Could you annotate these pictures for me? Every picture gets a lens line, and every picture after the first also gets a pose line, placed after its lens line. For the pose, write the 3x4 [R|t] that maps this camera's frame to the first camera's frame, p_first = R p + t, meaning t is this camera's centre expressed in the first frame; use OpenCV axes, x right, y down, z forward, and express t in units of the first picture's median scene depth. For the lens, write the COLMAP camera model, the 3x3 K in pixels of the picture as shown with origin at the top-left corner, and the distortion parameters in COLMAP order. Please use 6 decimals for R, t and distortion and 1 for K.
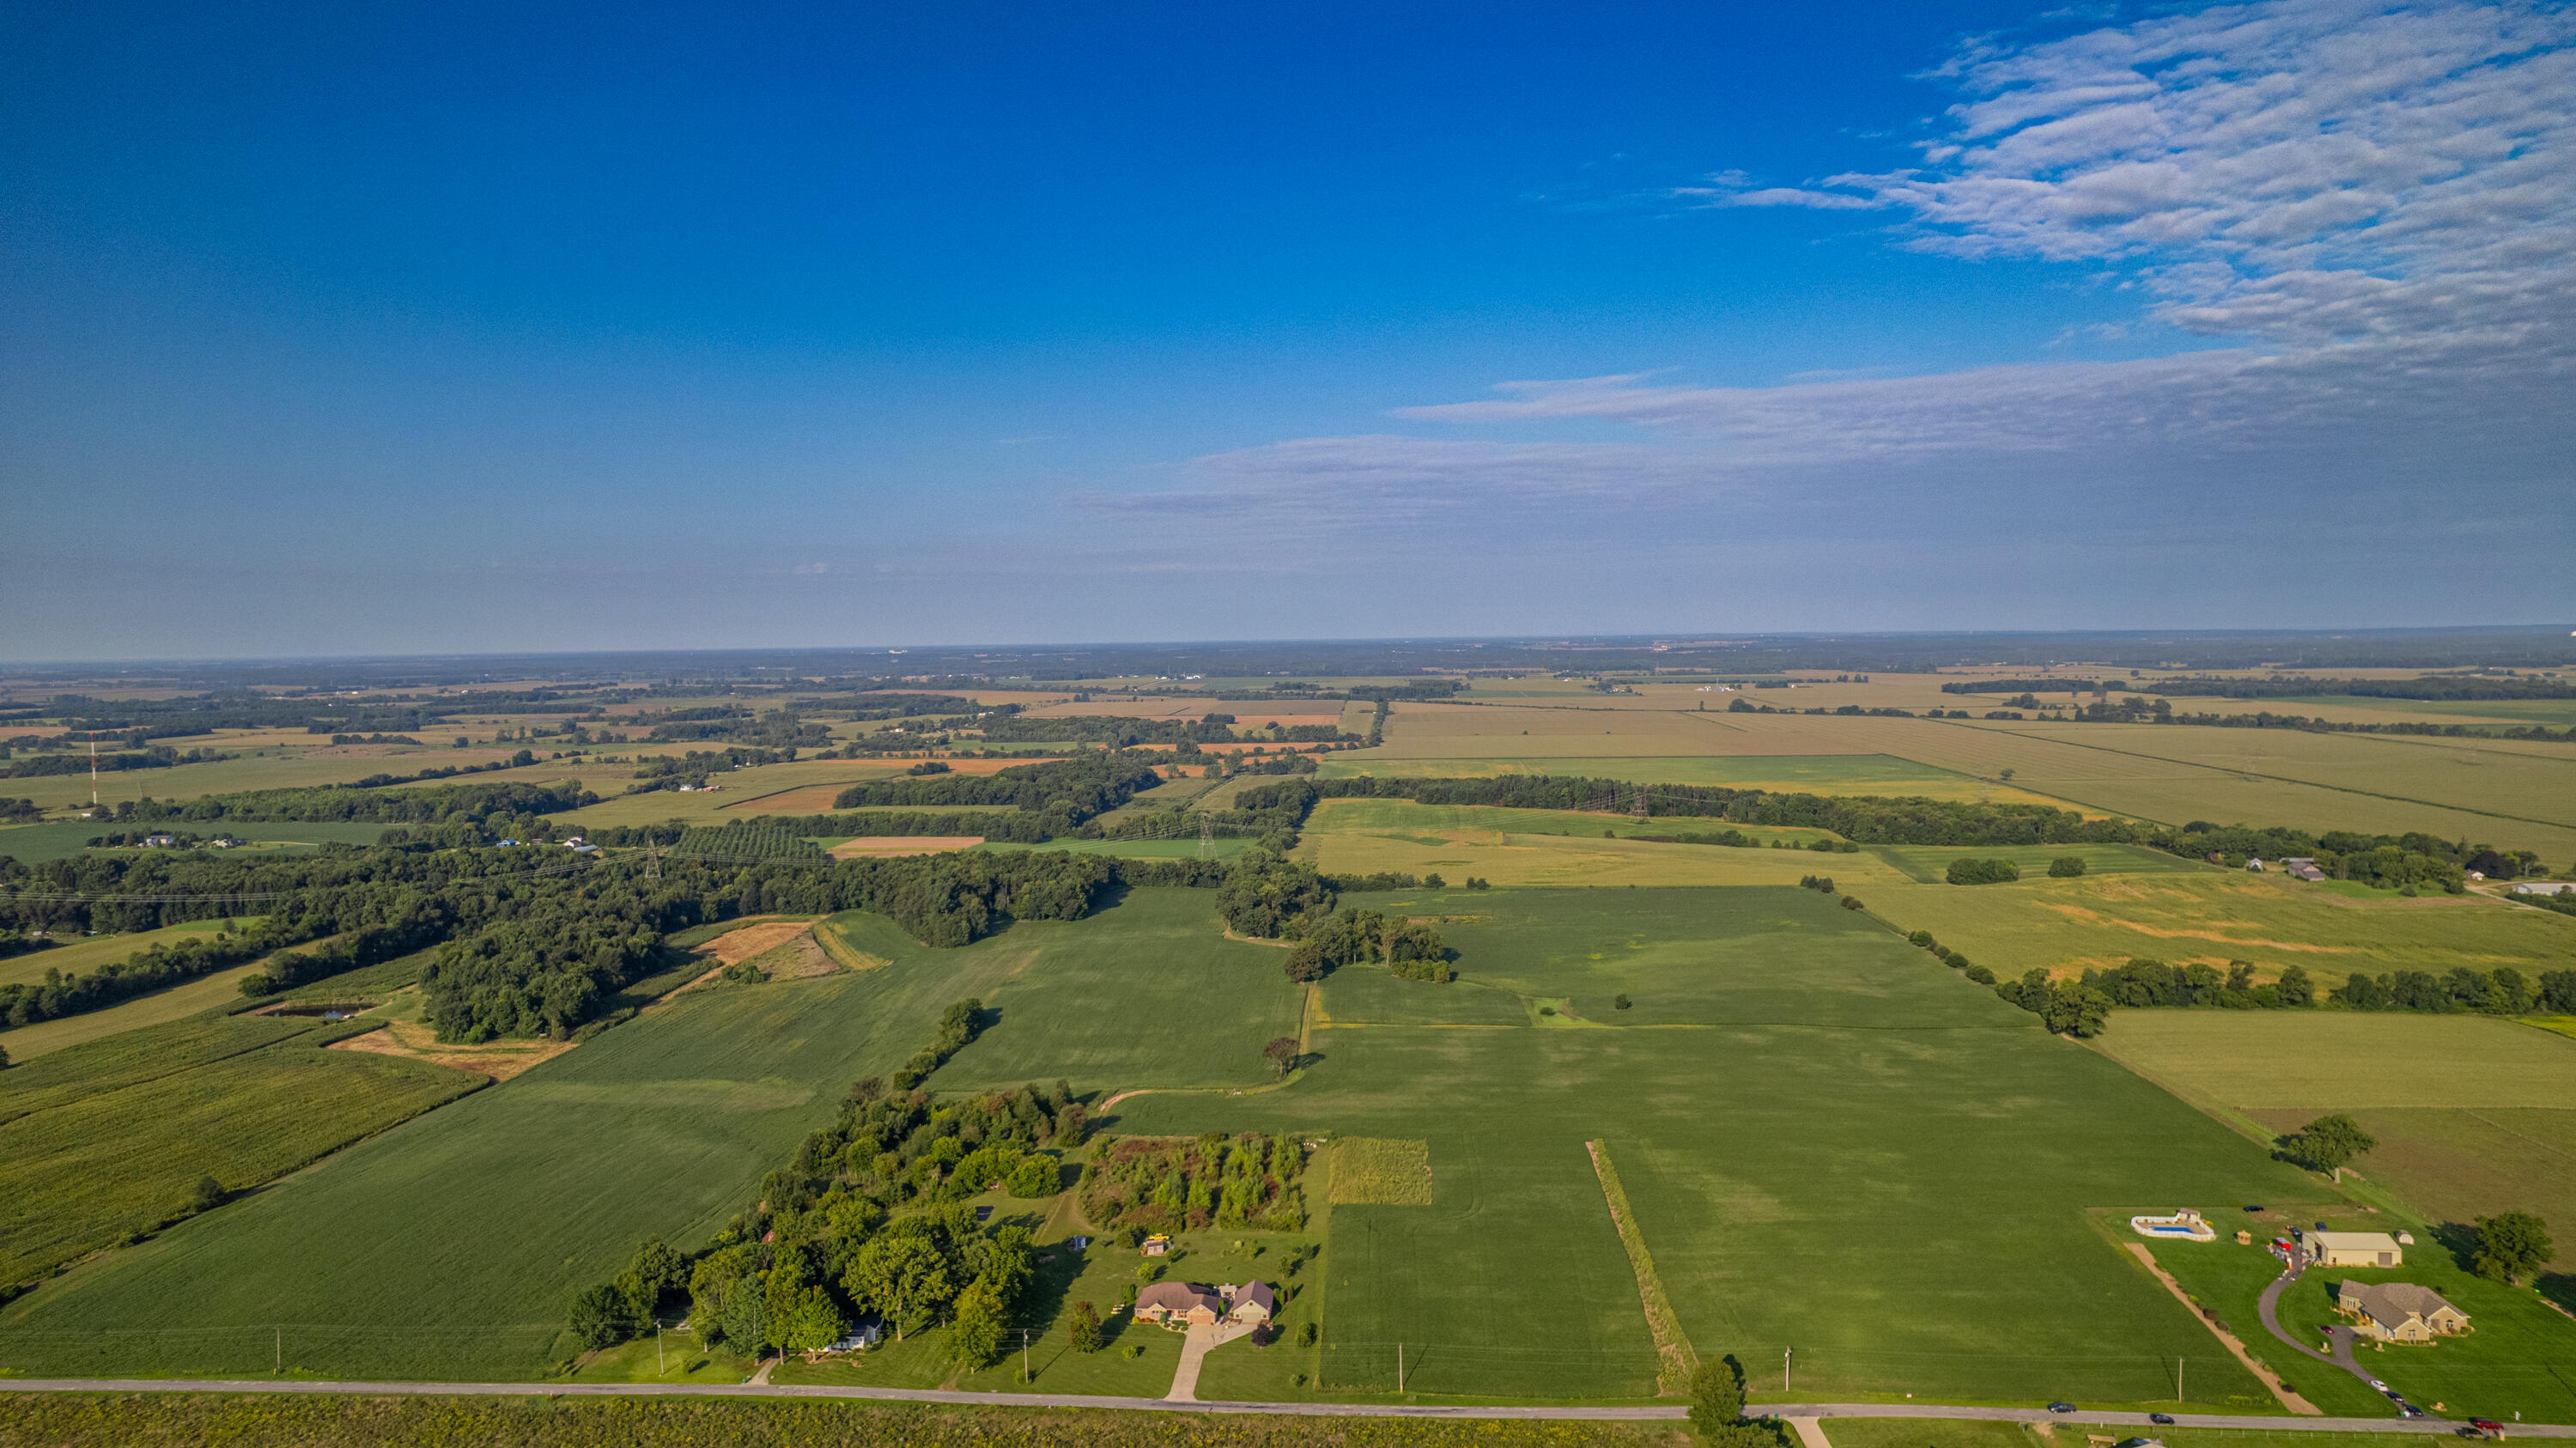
lens RADIAL K [[1651.7, 0, 1294.5], [0, 1651.7, 669.6], [0, 0, 1]] dist [-0.079469, 0.072611]
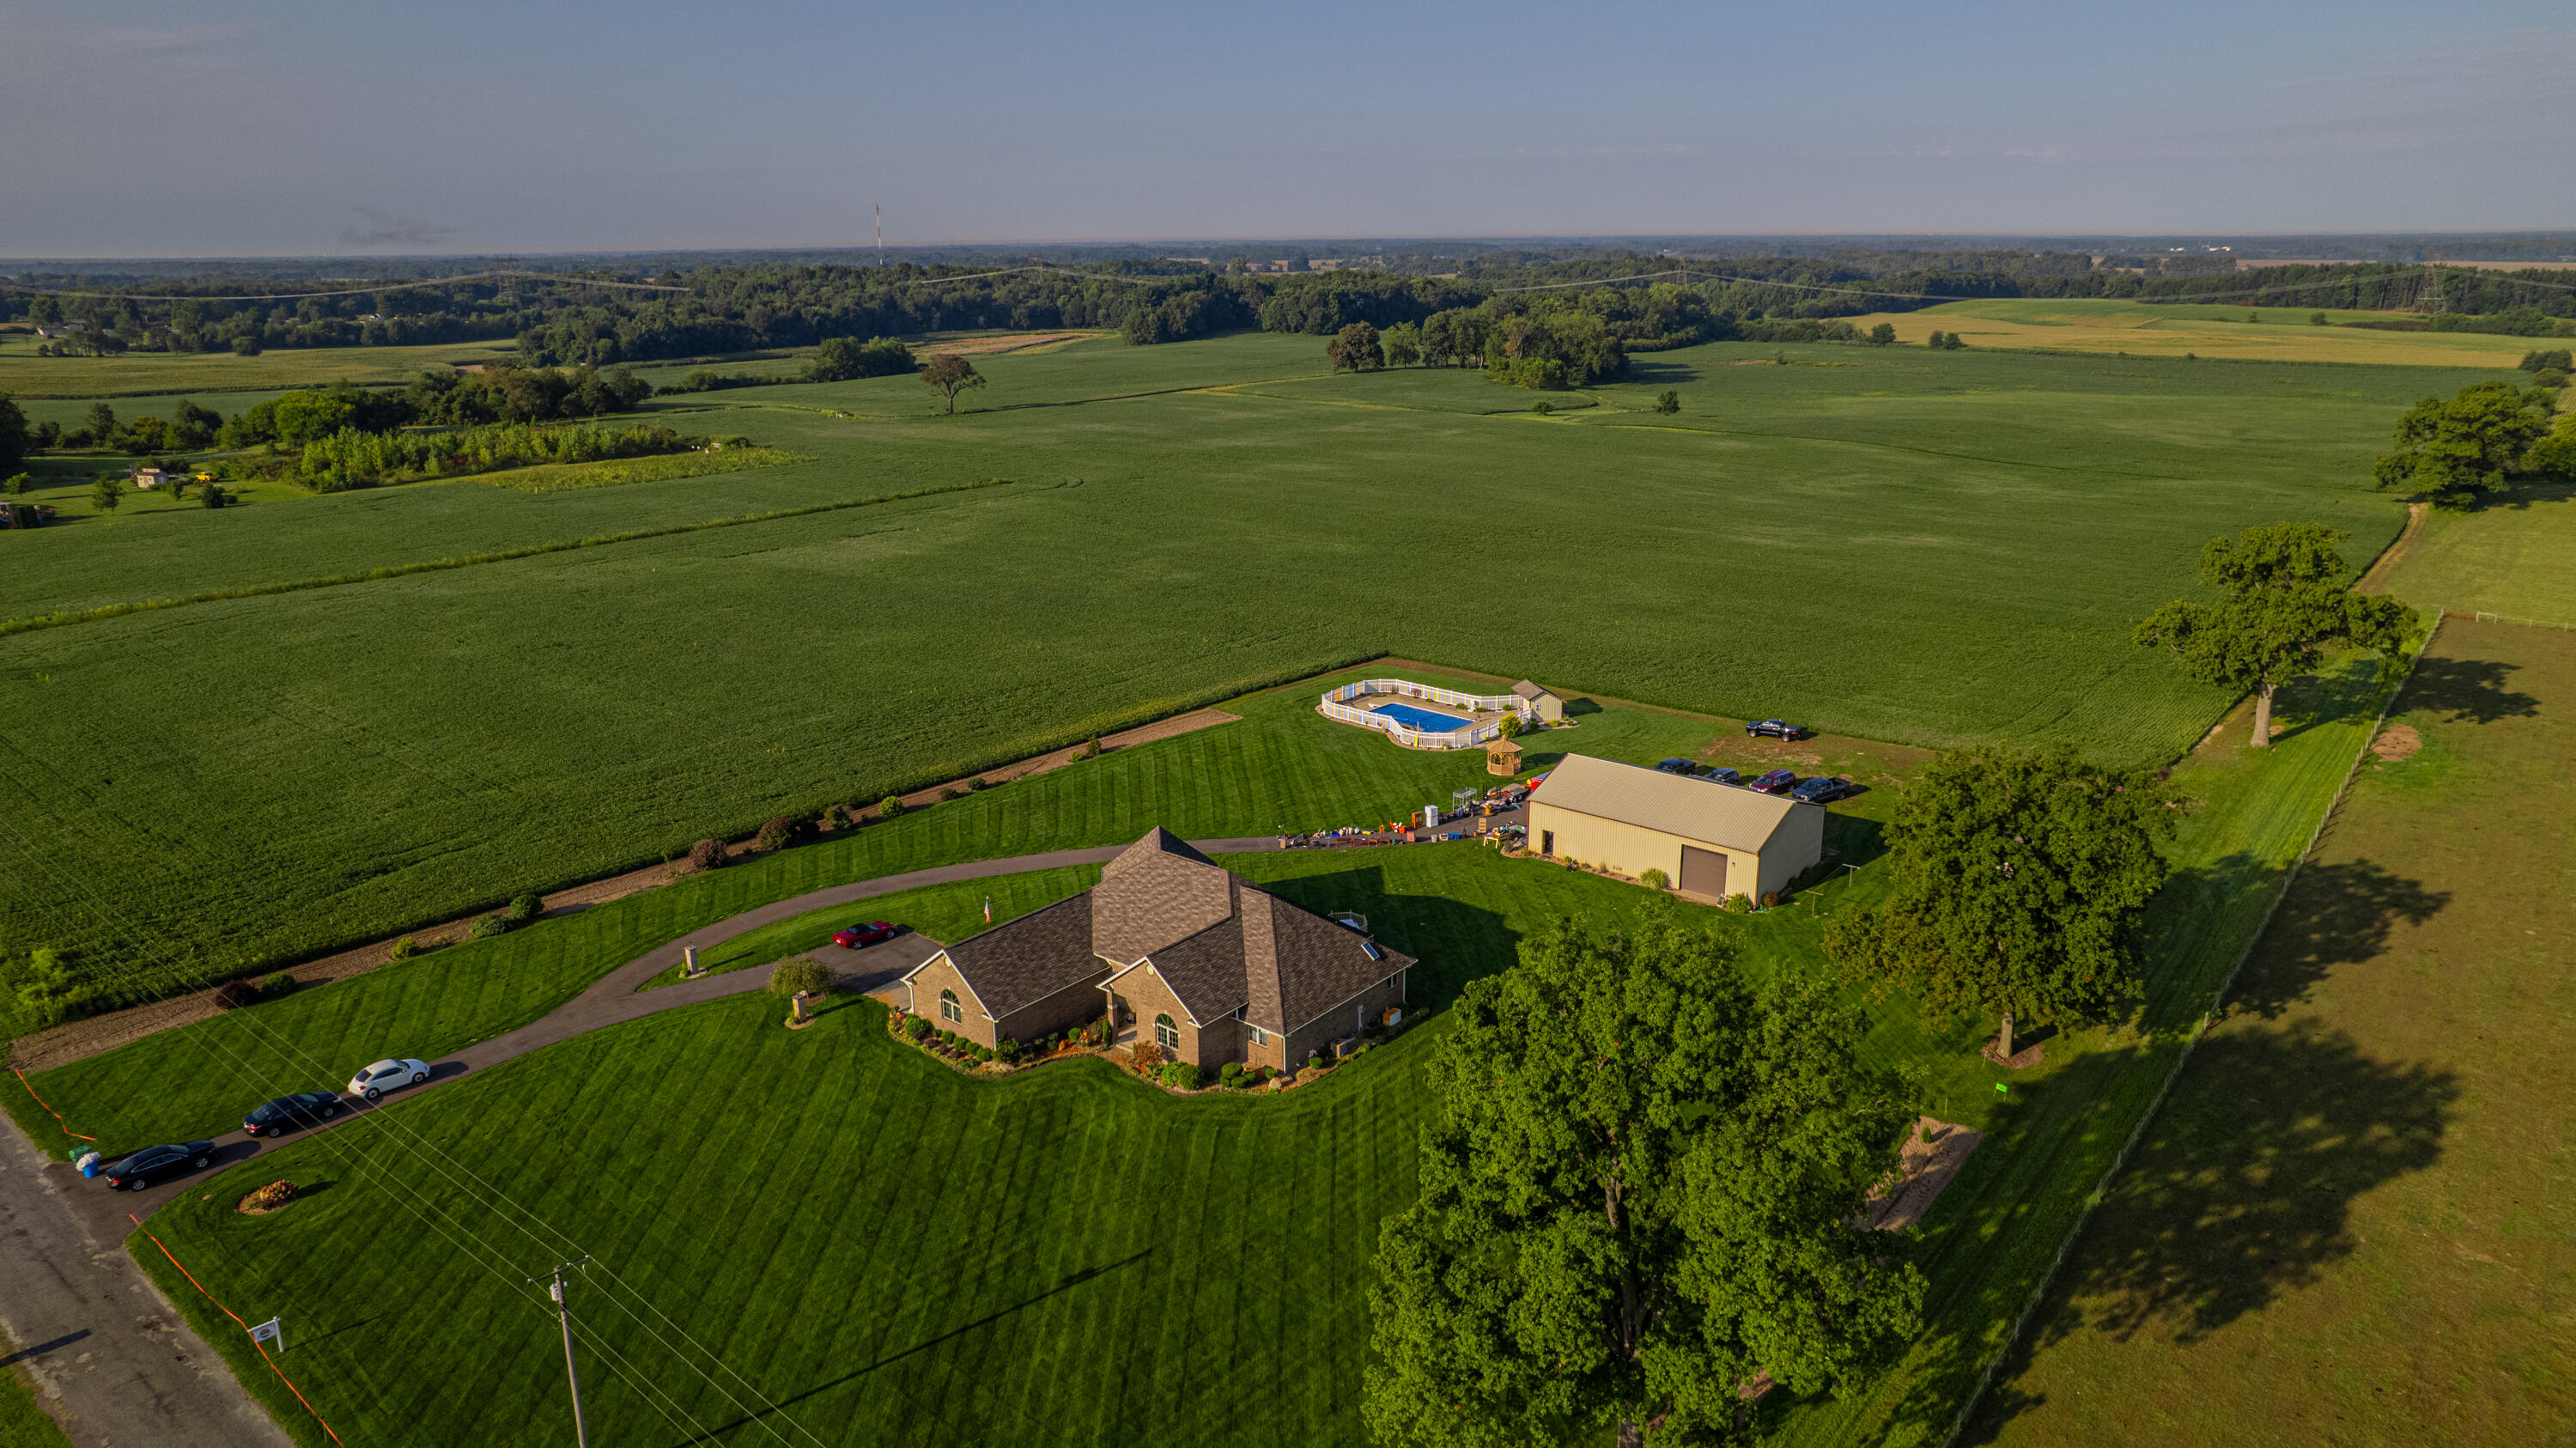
lens RADIAL K [[1651.7, 0, 1294.5], [0, 1651.7, 669.6], [0, 0, 1]] dist [-0.079469, 0.072611]
pose [[0.811671, 0.153240, -0.563655, 0.573958], [-0.013704, 0.969704, 0.243898, 0.198120], [0.583954, -0.190241, 0.789181, 0.559000]]
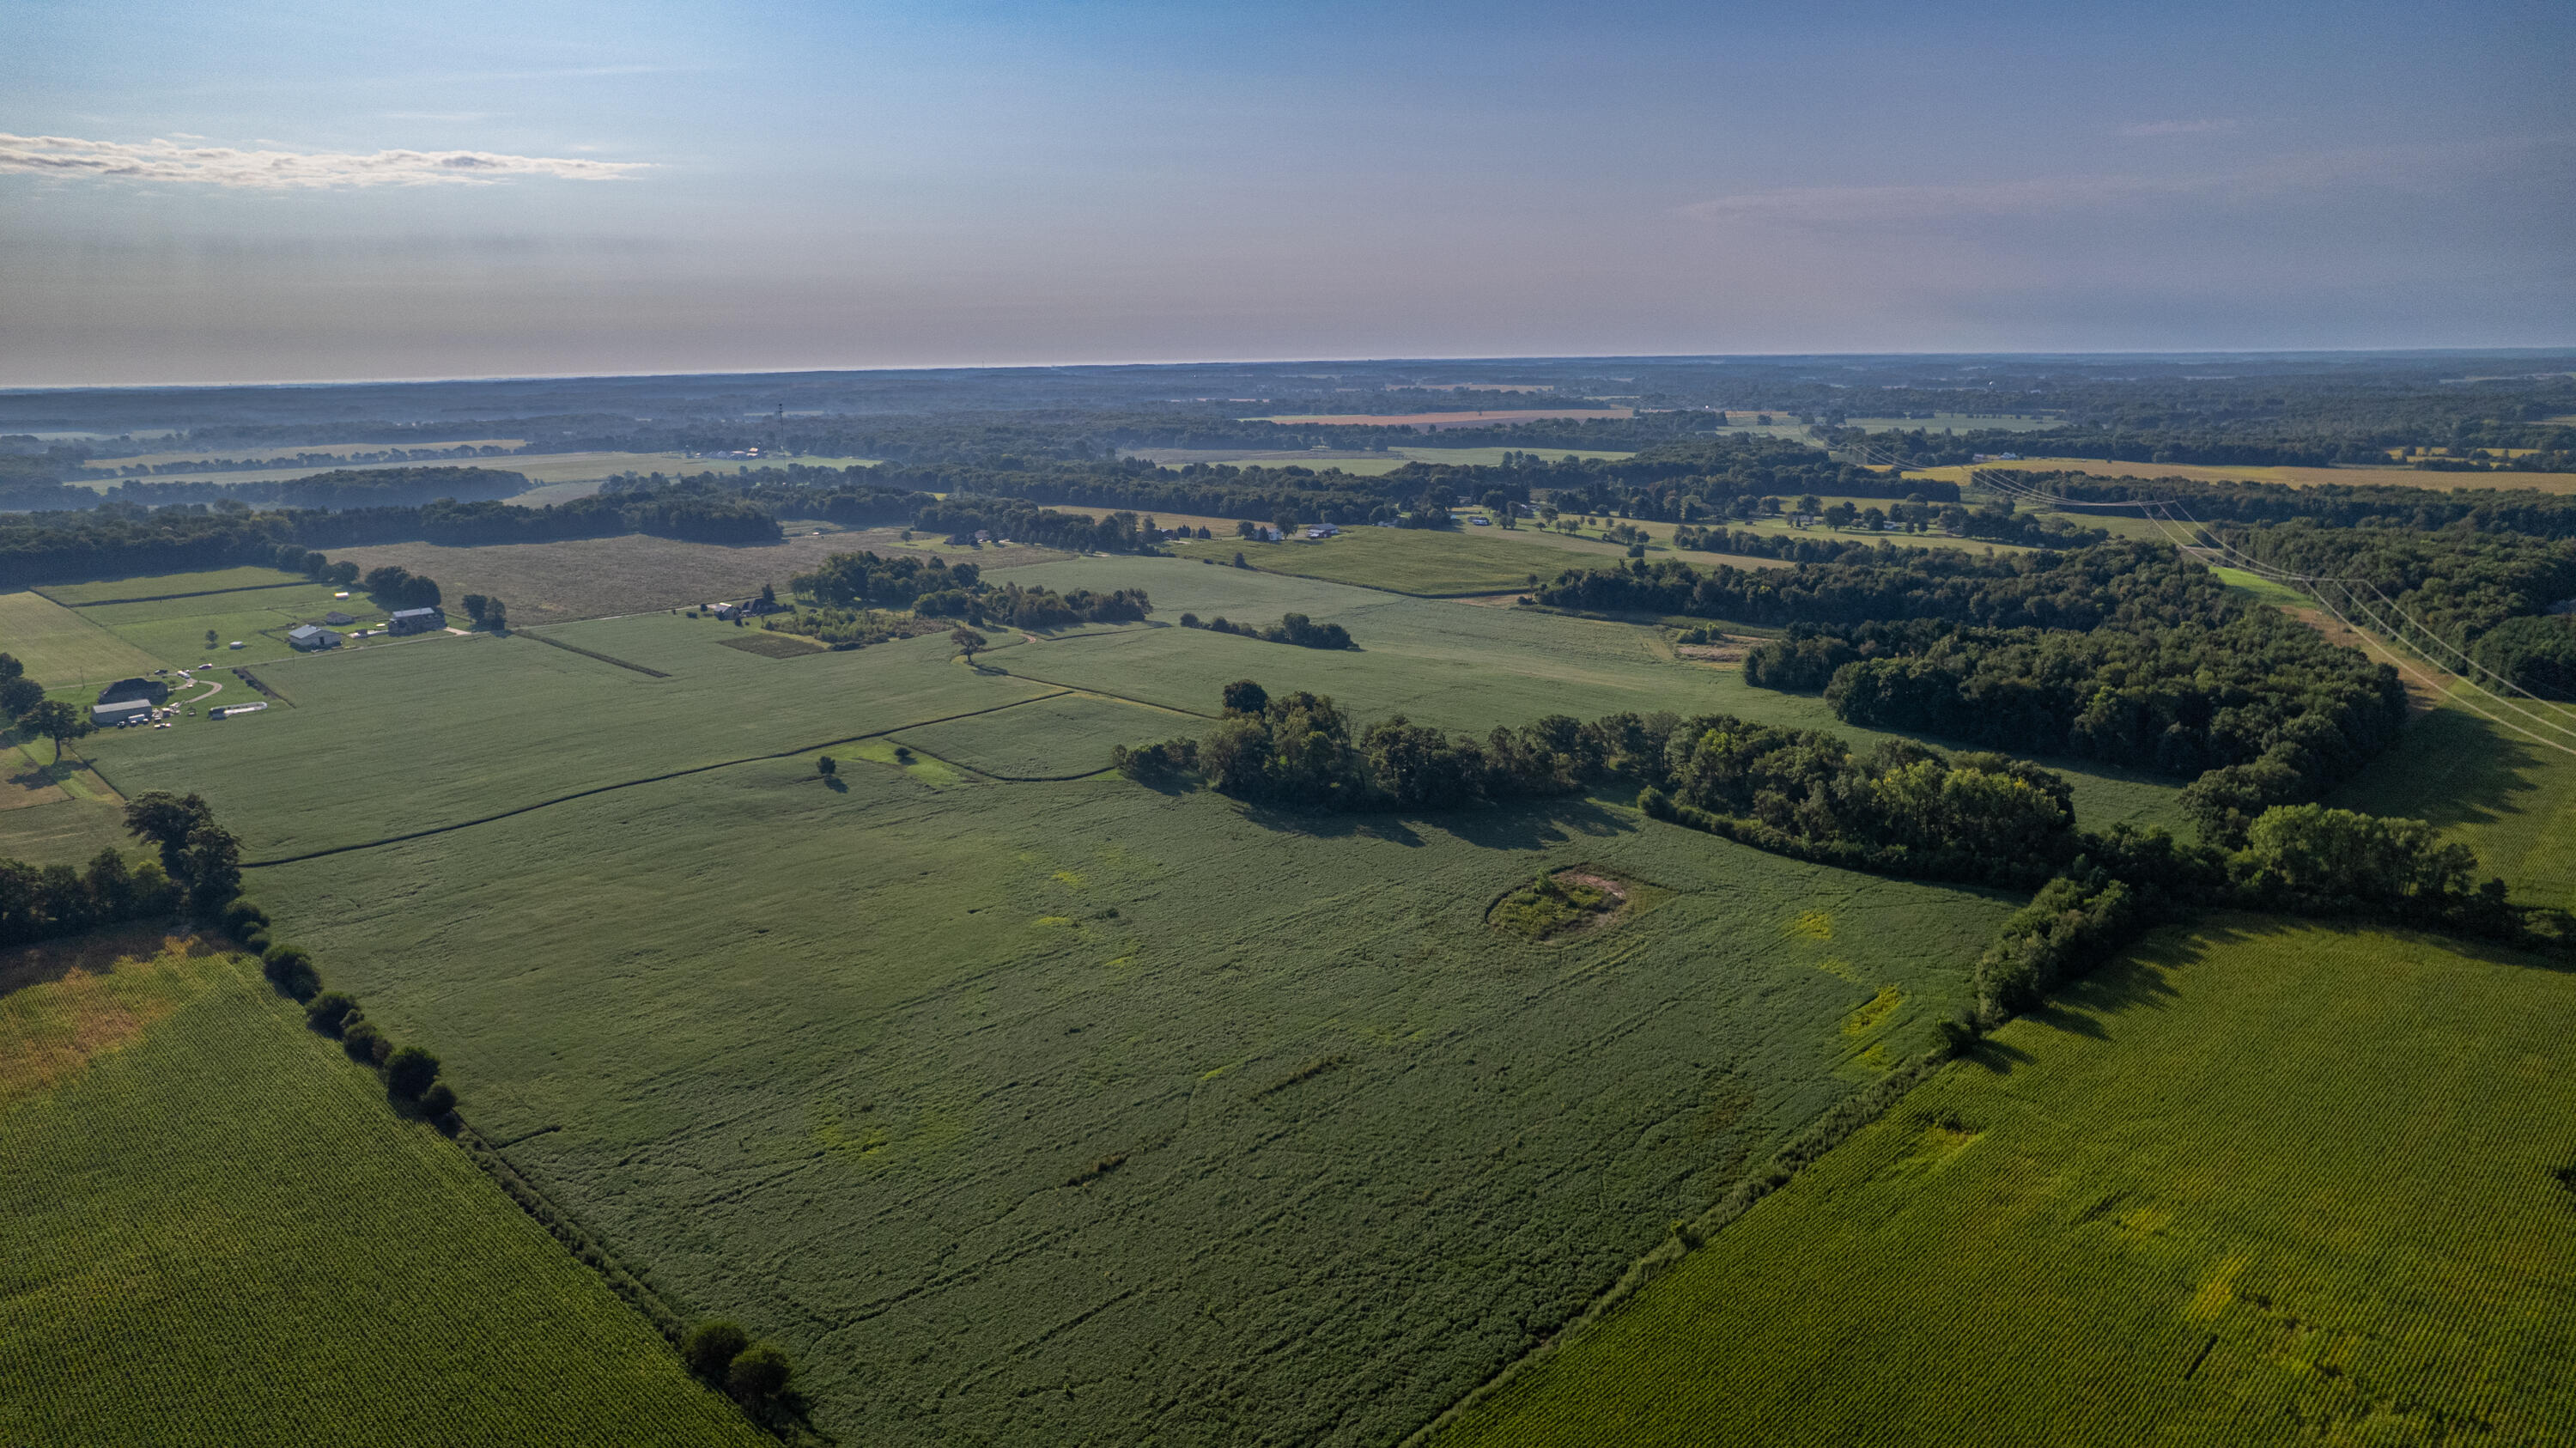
lens RADIAL K [[1651.7, 0, 1294.5], [0, 1651.7, 669.6], [0, 0, 1]] dist [-0.079469, 0.072611]
pose [[-0.662099, 0.165599, -0.730891, 0.785290], [0.008575, 0.976891, 0.213567, -0.001893], [0.749367, 0.135135, -0.648219, 2.137858]]
